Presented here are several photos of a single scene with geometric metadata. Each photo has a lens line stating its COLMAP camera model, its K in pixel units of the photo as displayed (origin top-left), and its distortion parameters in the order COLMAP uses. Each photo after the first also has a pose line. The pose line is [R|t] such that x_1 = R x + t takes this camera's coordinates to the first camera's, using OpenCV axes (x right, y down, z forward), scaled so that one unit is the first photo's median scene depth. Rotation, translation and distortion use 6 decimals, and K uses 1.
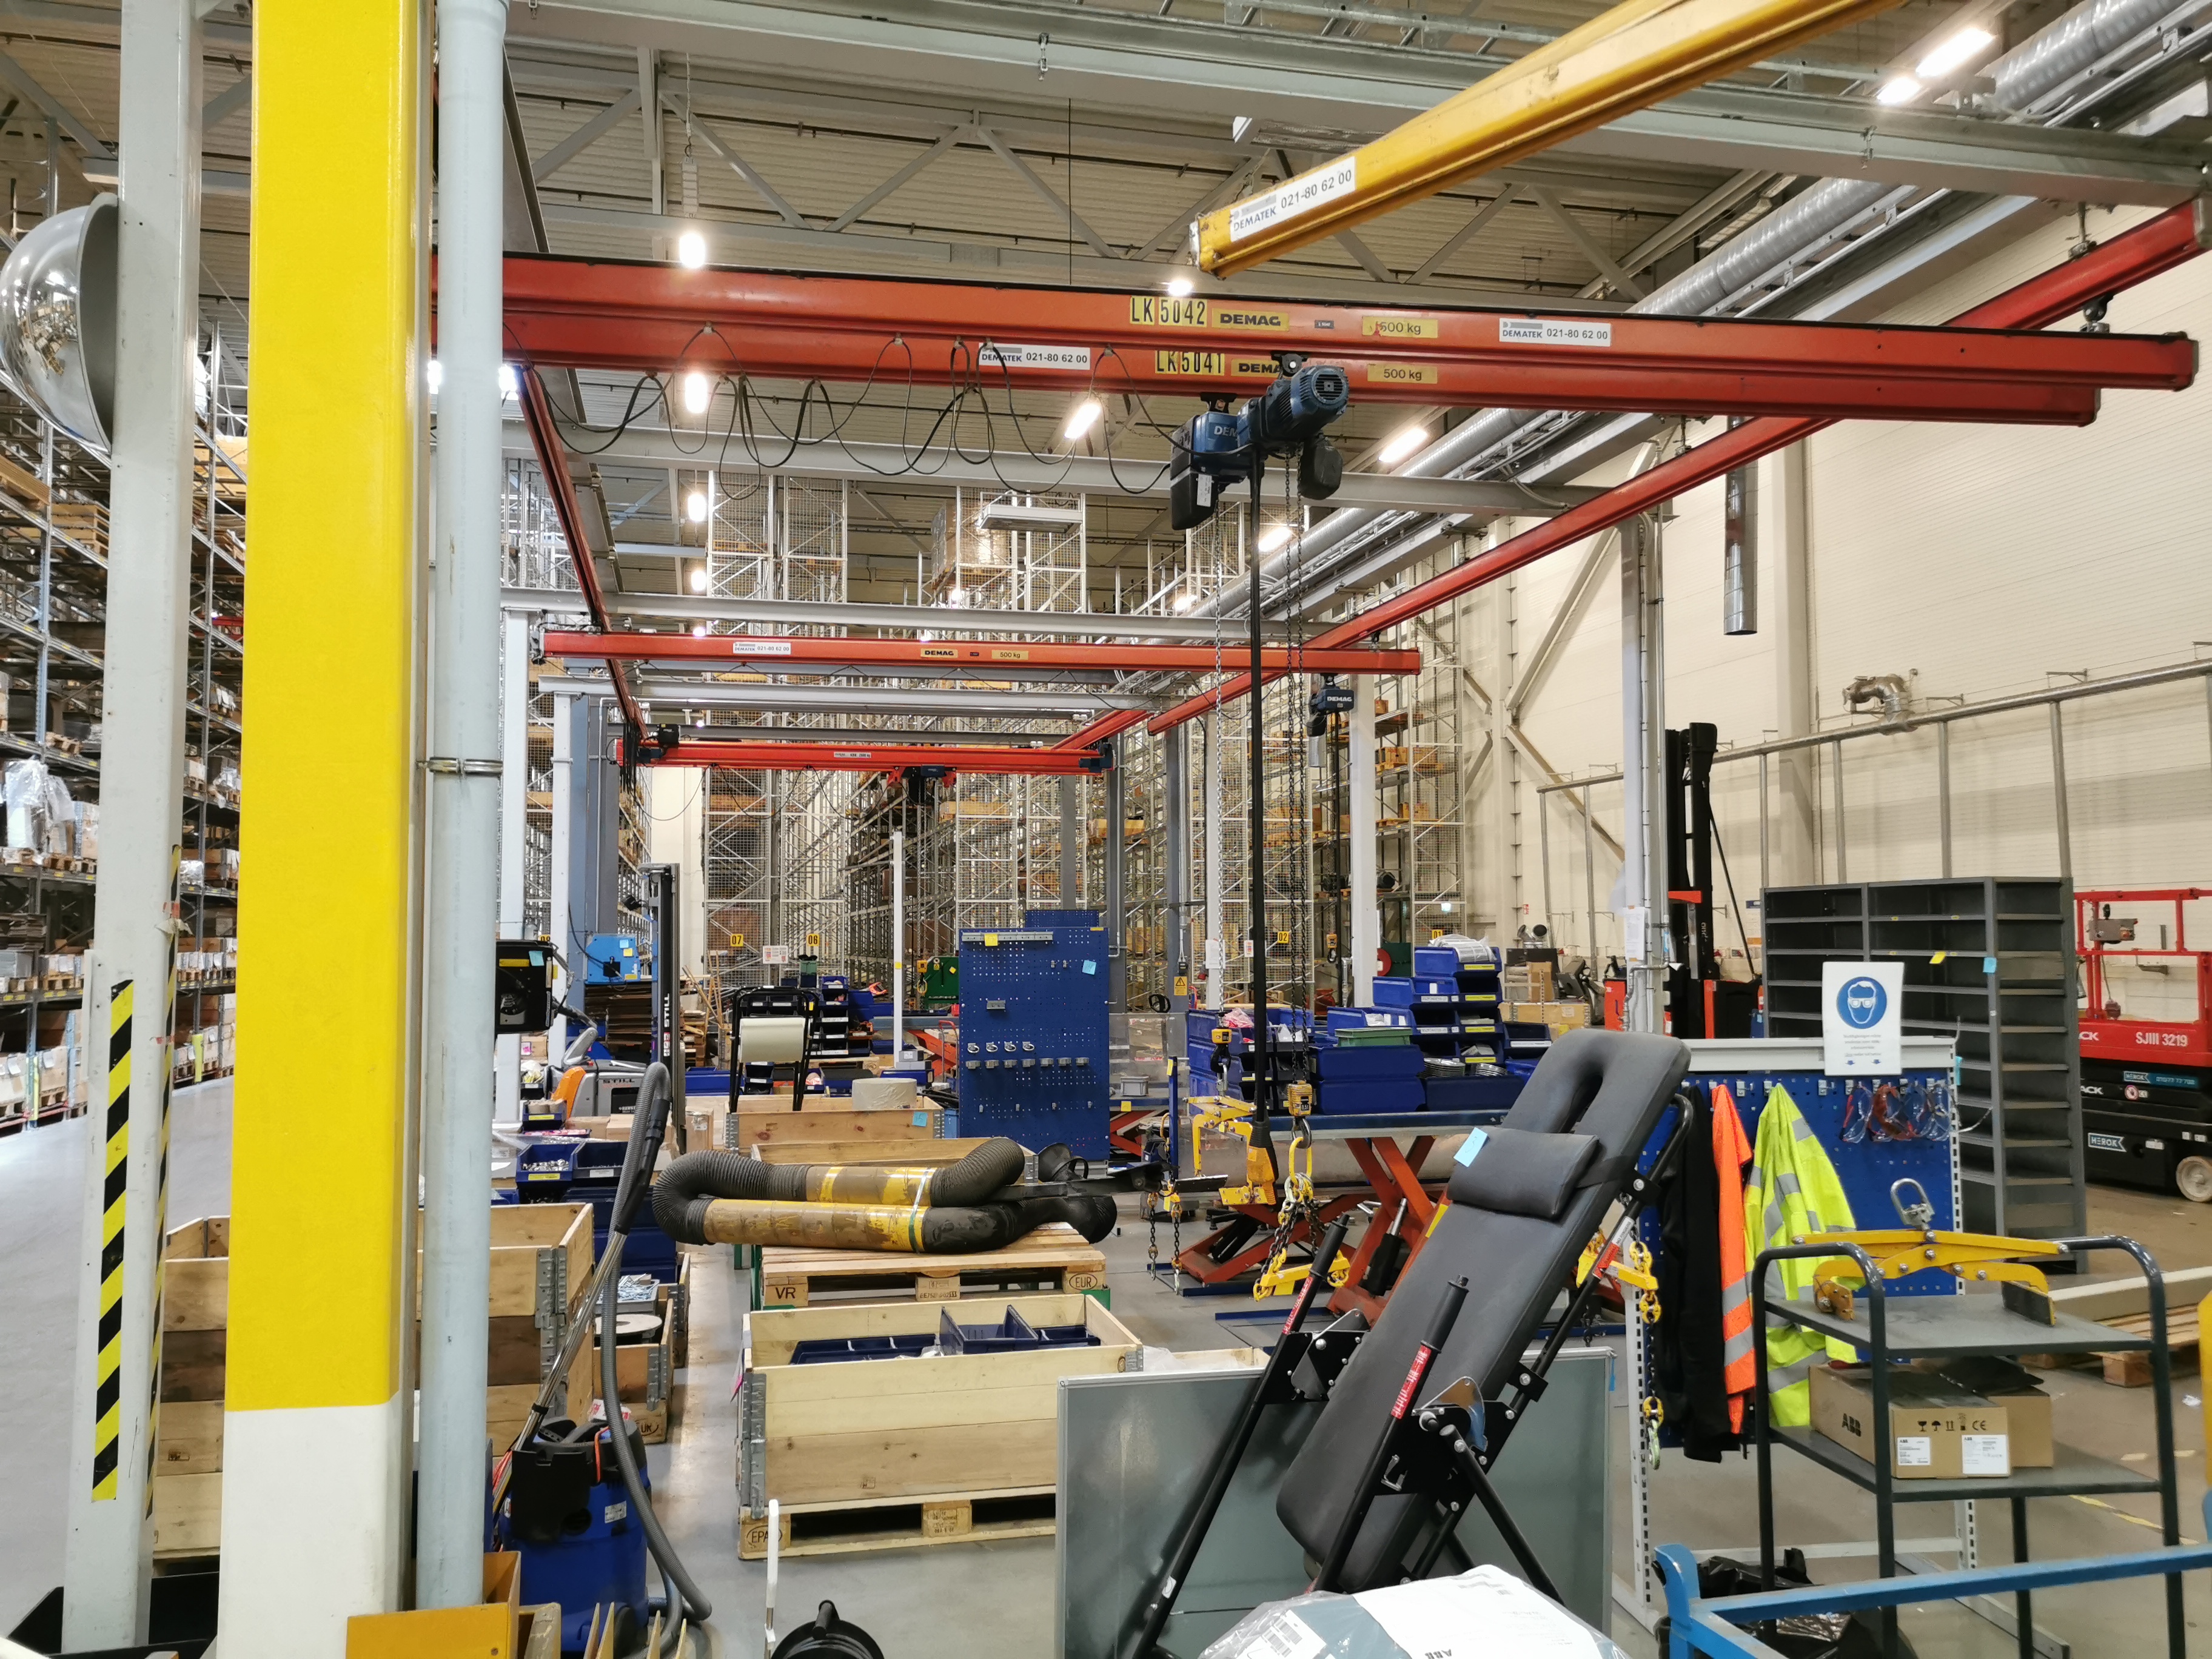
lens RADIAL K [[1707.6, 0, 1099.8], [0, 1707.6, 822.5], [0, 0, 1]] dist [0.032275, -0.014399]
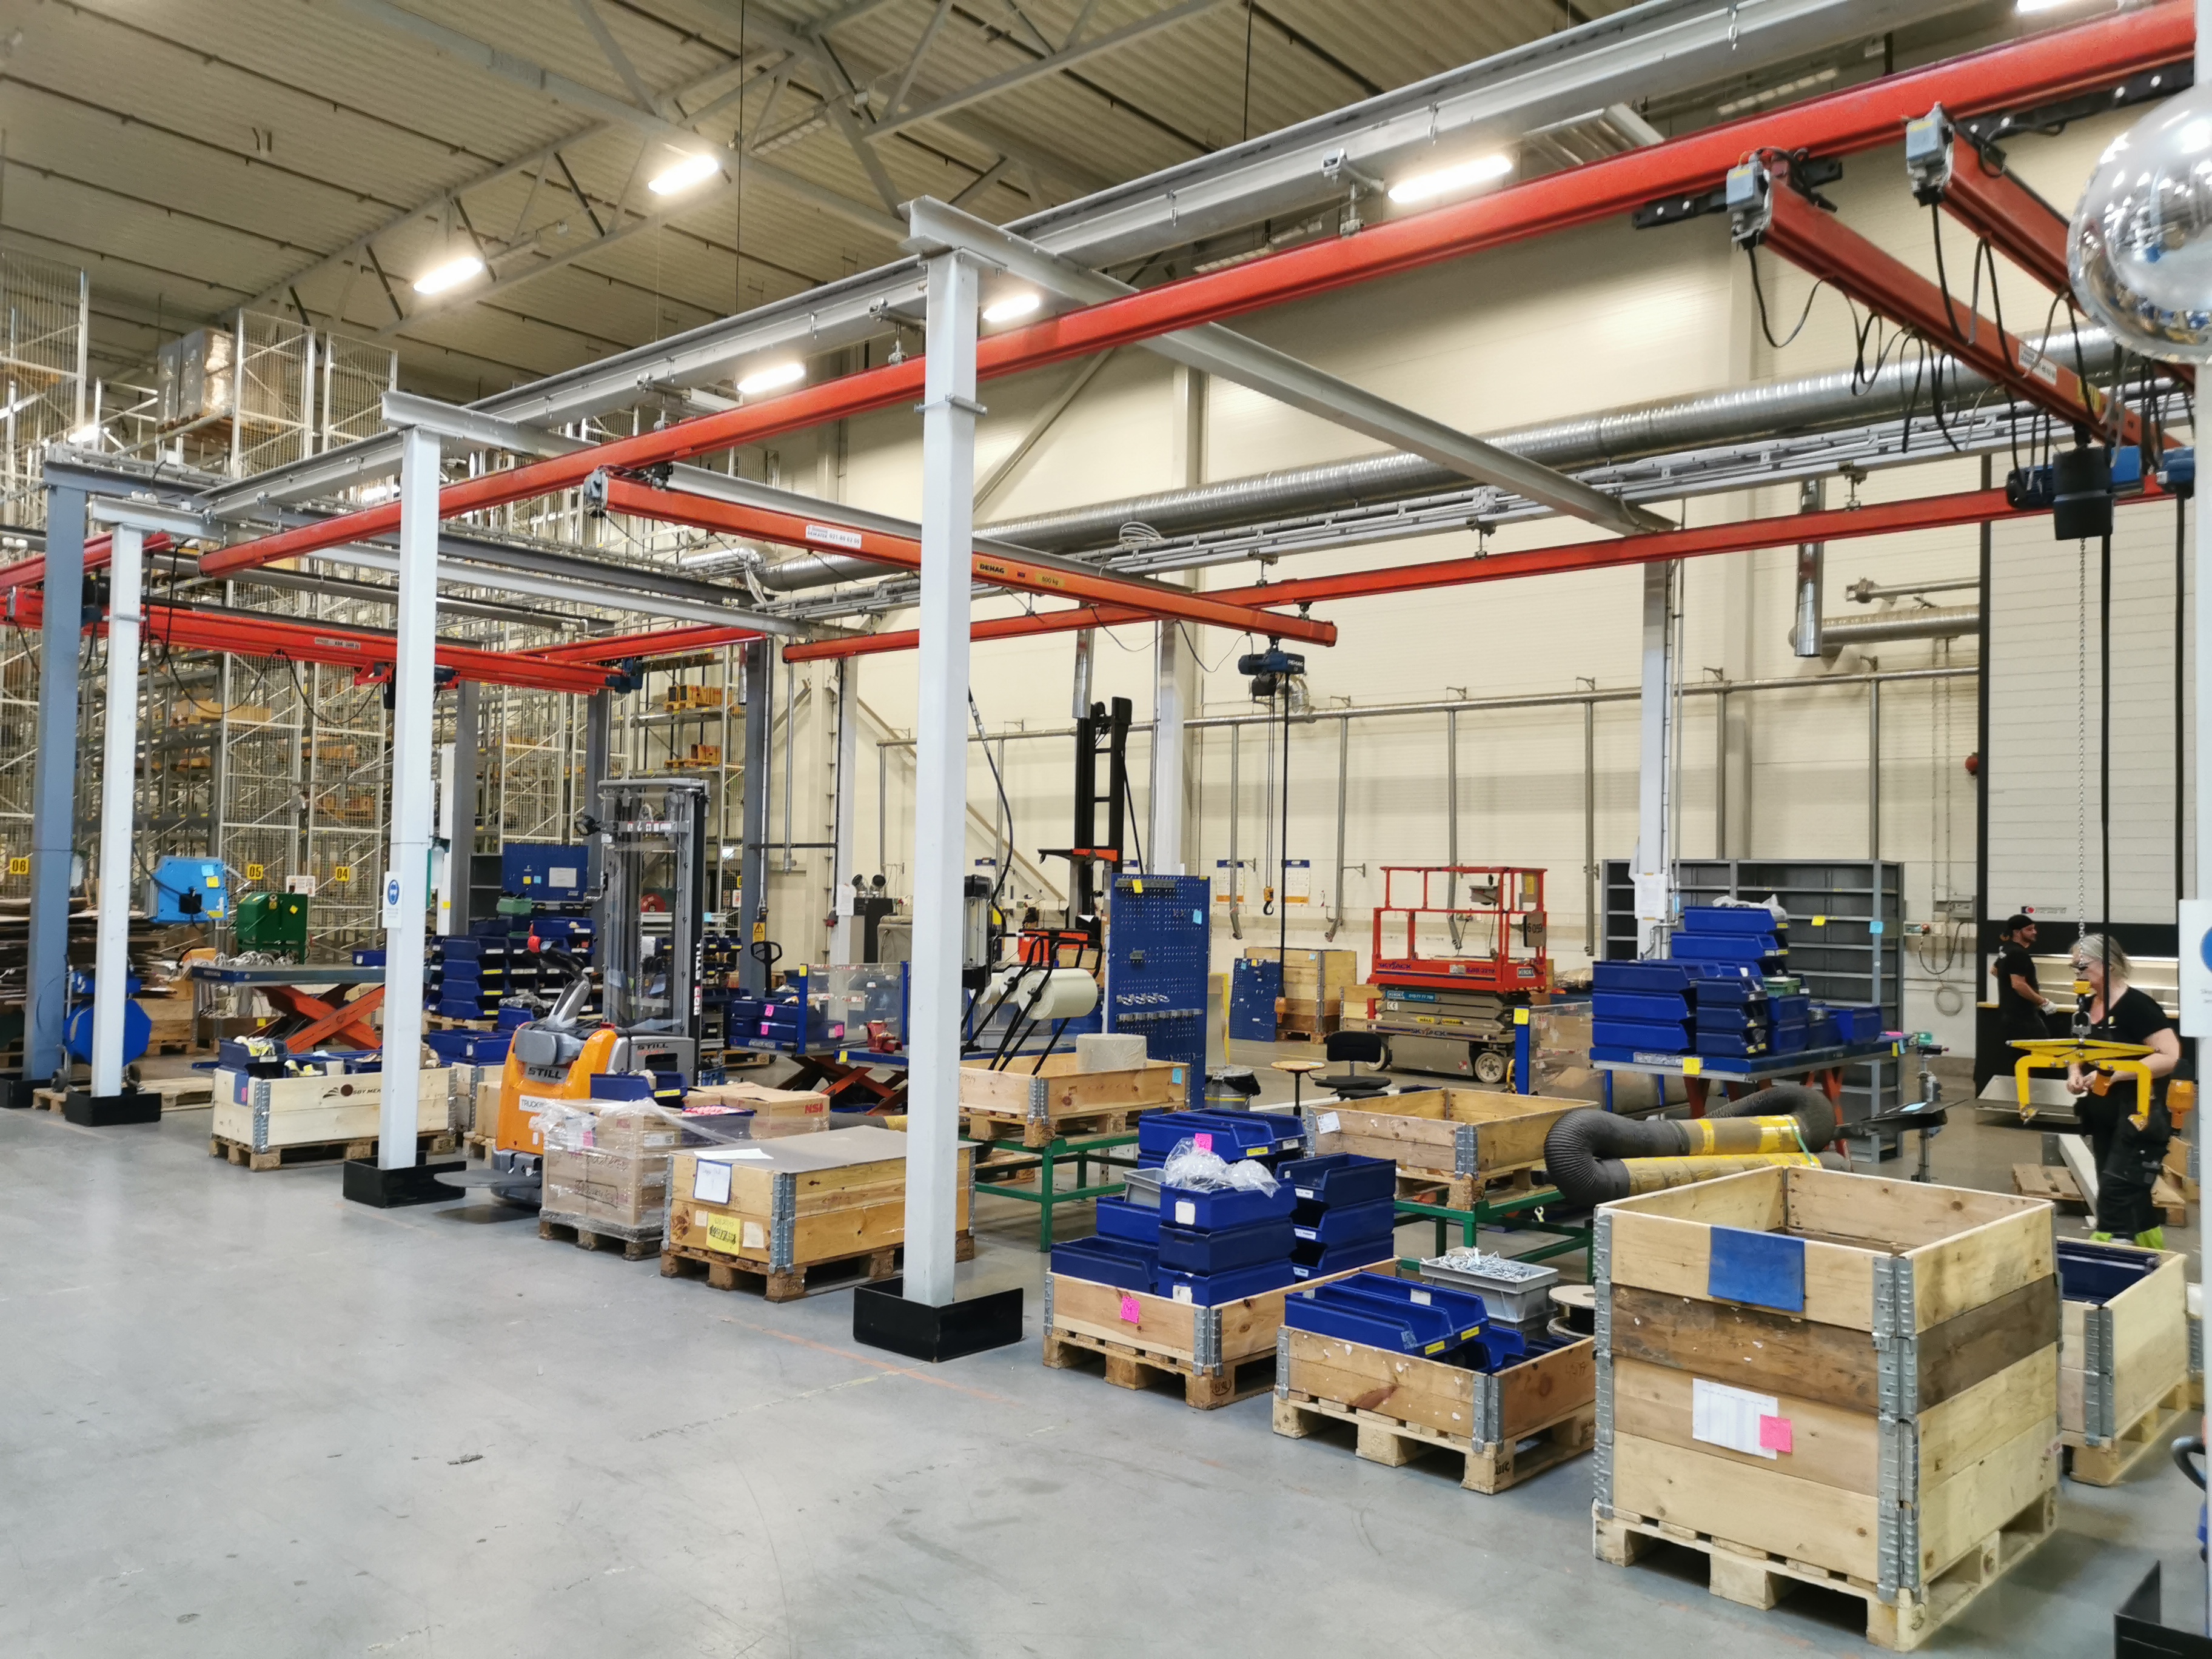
lens RADIAL K [[1707.6, 0, 1105.7], [0, 1707.6, 826.5], [0, 0, 1]] dist [0.032275, -0.014399]
pose [[0.809959, 0.046633, 0.584629, -0.370581], [-0.066248, 0.997729, 0.012197, 0.014794], [-0.582733, -0.048610, 0.811209, 0.142965]]
